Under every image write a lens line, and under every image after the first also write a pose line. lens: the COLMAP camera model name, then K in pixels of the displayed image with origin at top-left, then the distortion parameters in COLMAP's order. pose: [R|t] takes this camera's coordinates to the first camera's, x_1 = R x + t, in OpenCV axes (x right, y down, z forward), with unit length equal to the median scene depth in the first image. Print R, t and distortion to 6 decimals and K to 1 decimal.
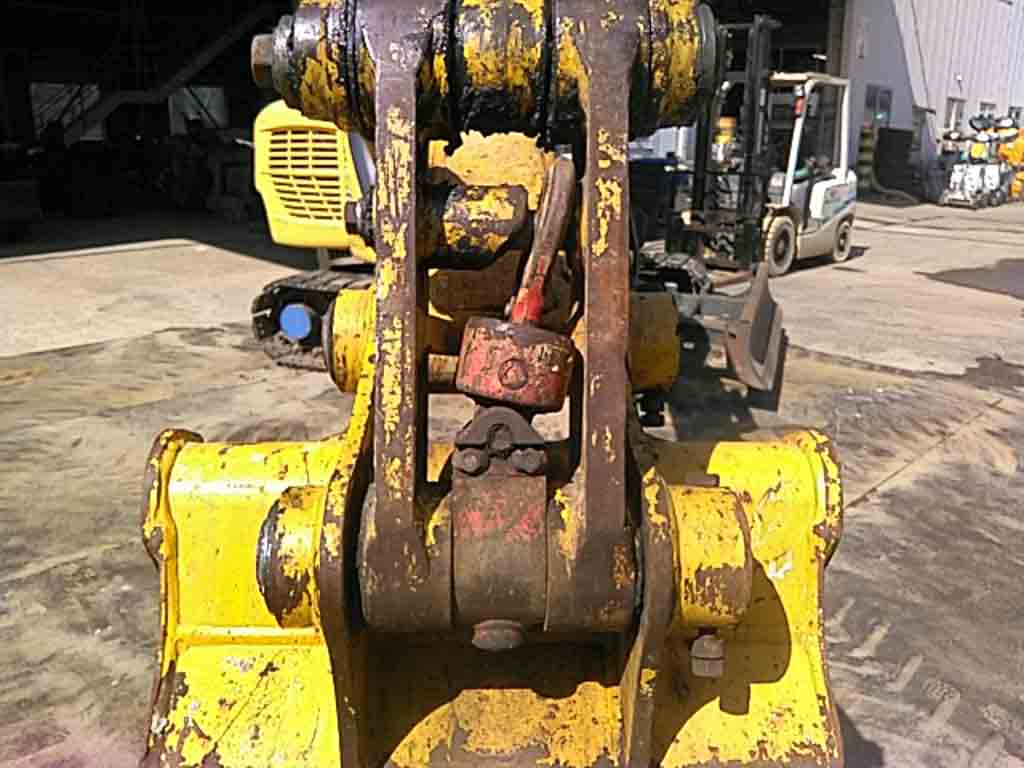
lens RADIAL K [[842.8, 0, 512.1], [0, 842.8, 350.4], [0, 0, 1]] dist [0.179604, -0.440349]
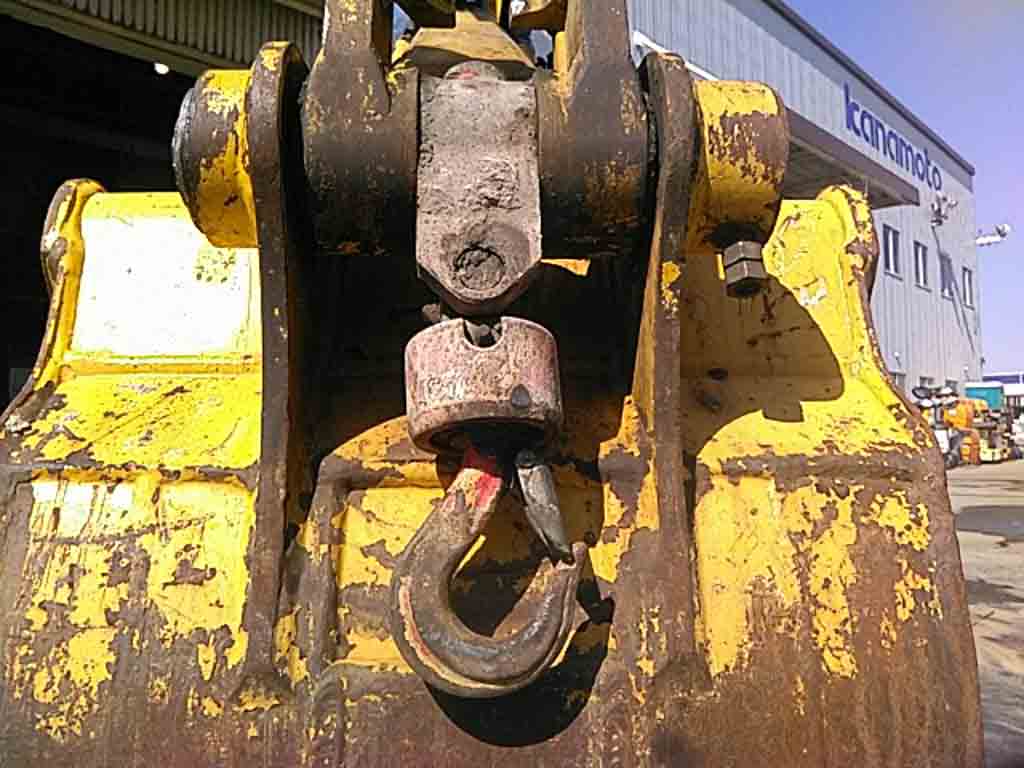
lens RADIAL K [[832.3, 0, 507.6], [0, 832.3, 392.4], [0, 0, 1]] dist [0.210252, -0.605891]
pose [[0.999121, -0.013839, 0.039579, -0.019553], [0.026383, 0.941165, -0.336916, 0.669908], [-0.032588, 0.337664, 0.940702, 0.294446]]
